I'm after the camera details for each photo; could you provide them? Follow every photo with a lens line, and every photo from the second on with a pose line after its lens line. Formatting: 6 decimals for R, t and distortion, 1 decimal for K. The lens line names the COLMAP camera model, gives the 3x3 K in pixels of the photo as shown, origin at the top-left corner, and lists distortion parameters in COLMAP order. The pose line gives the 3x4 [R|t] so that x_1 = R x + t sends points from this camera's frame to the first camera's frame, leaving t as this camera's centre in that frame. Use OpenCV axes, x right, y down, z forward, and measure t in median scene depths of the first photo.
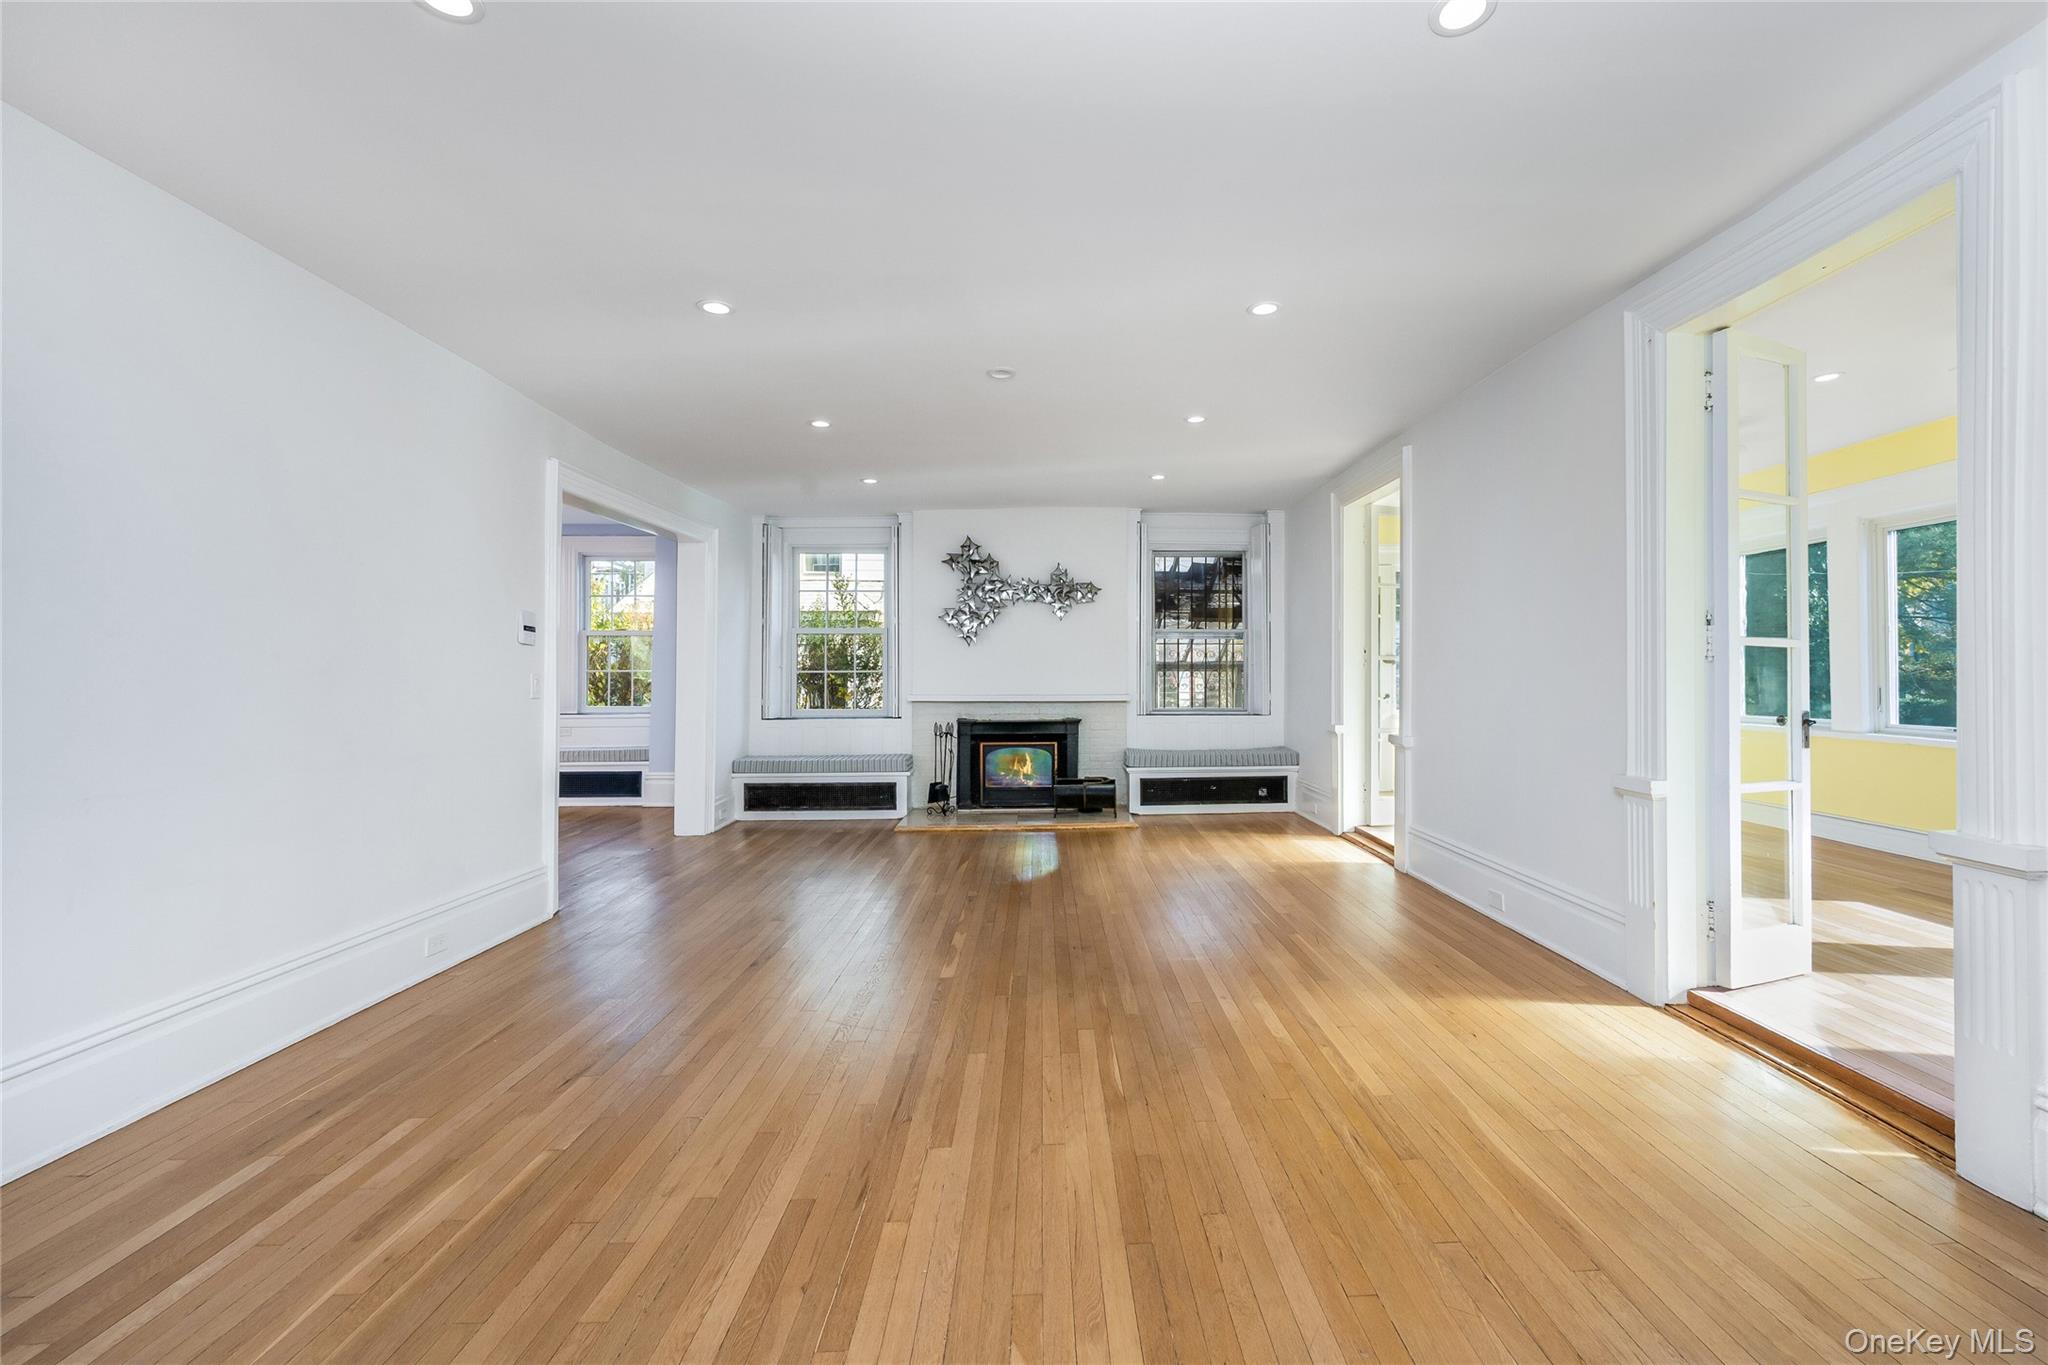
lens RADIAL K [[826.5, 0, 1024.4], [0, 826.5, 677.1], [0, 0, 1]] dist [-0.000853, 0.000029]
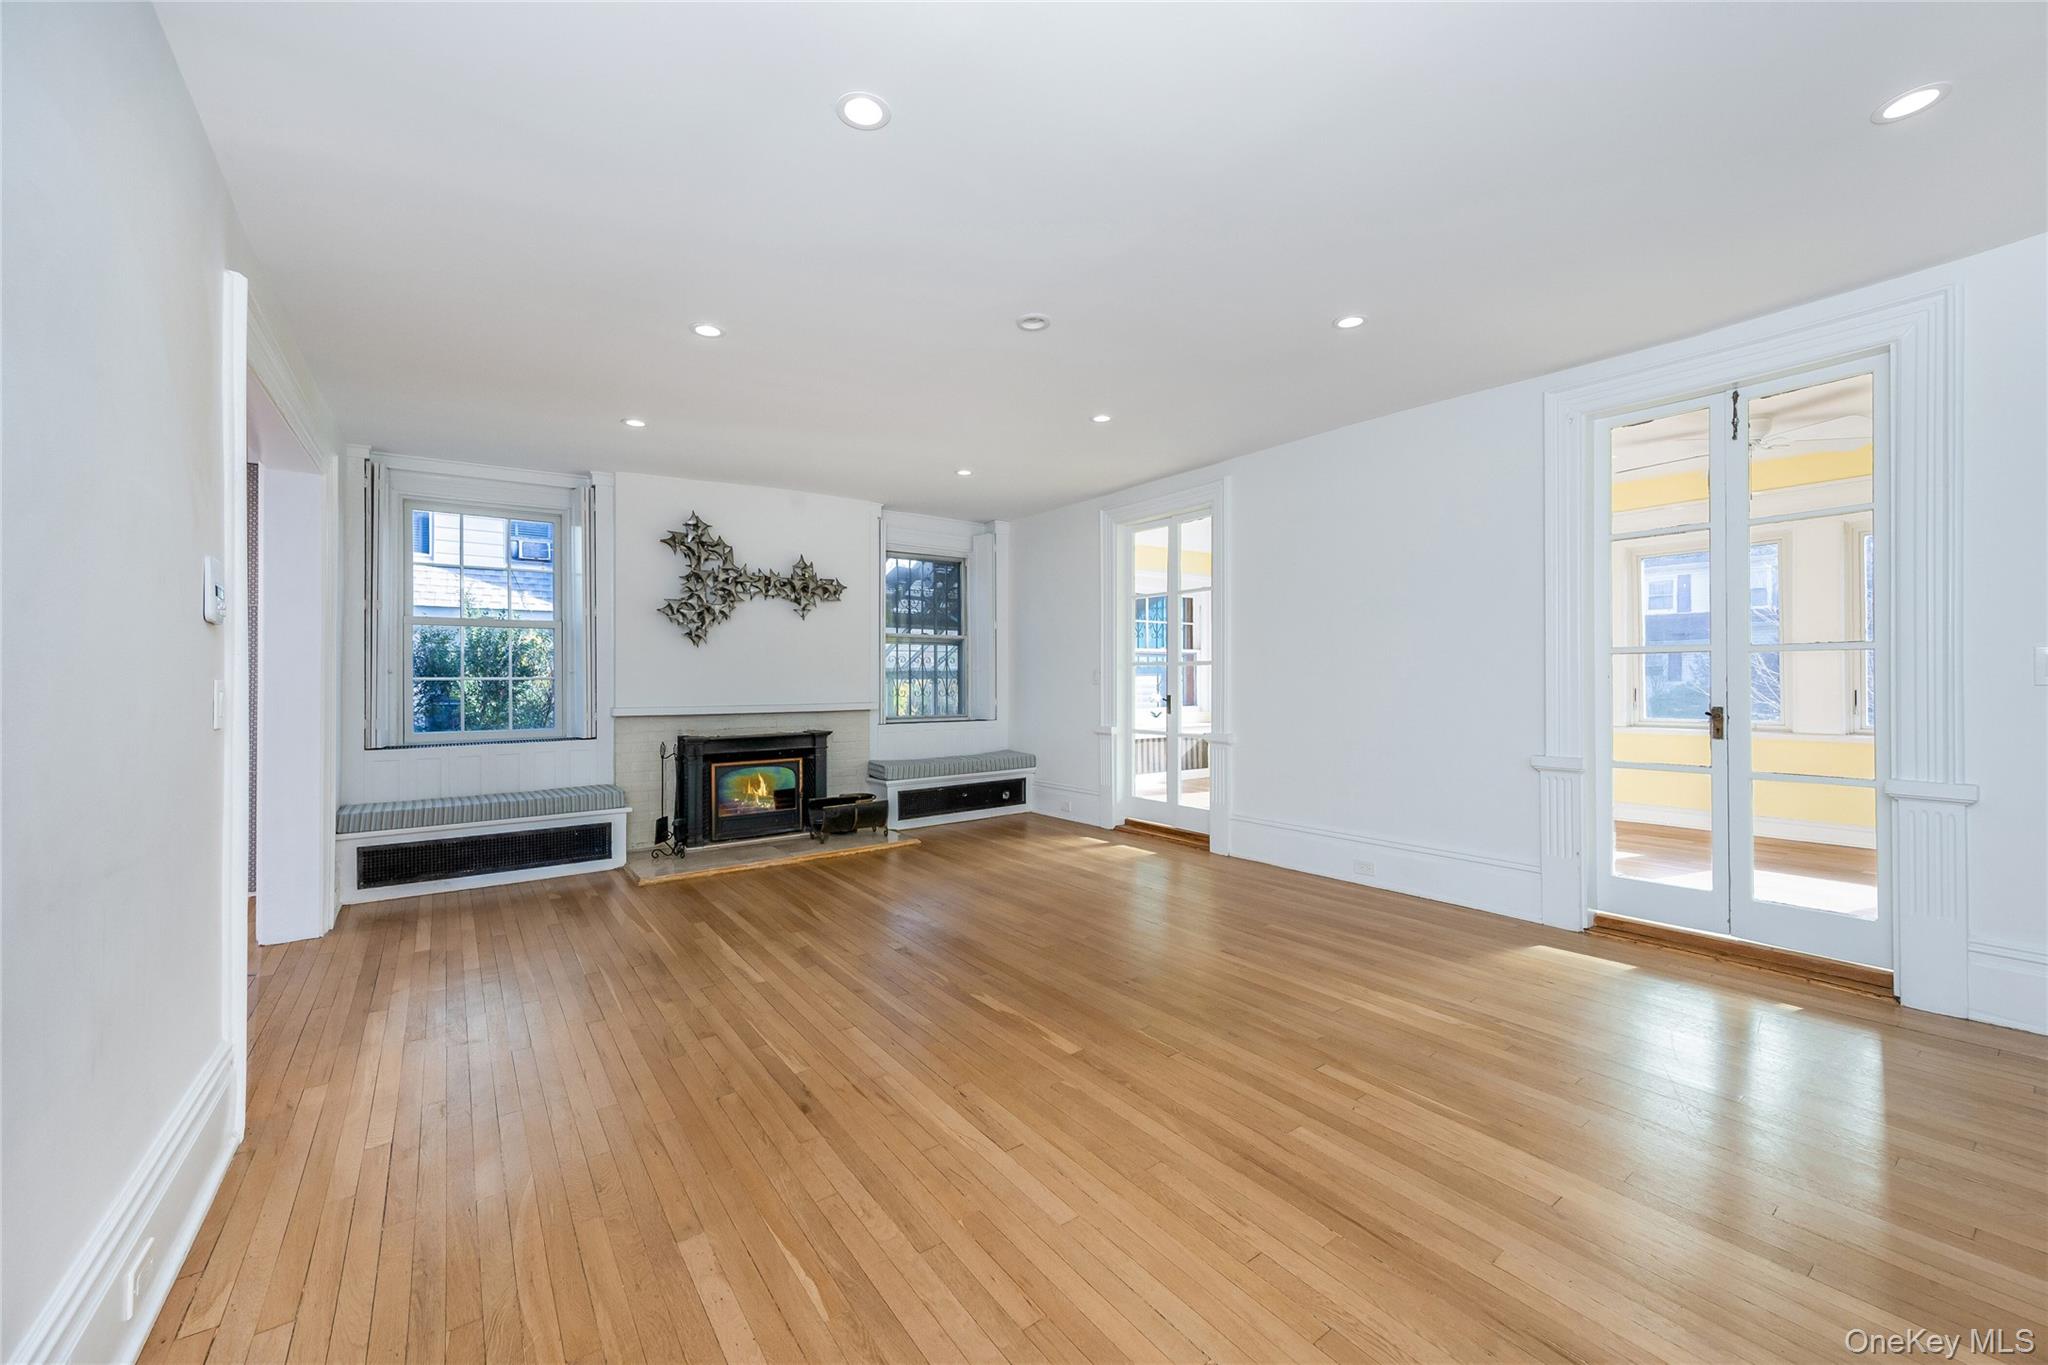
lens RADIAL K [[803.1, 0, 970.4], [0, 803.1, 696.1], [0, 0, 1]] dist [0.001897, -0.000010]
pose [[0.827536, -0.014110, 0.561236, -0.291328], [0.005738, 0.999844, 0.016675, -0.000804], [-0.561384, -0.010579, 0.827488, 0.190709]]
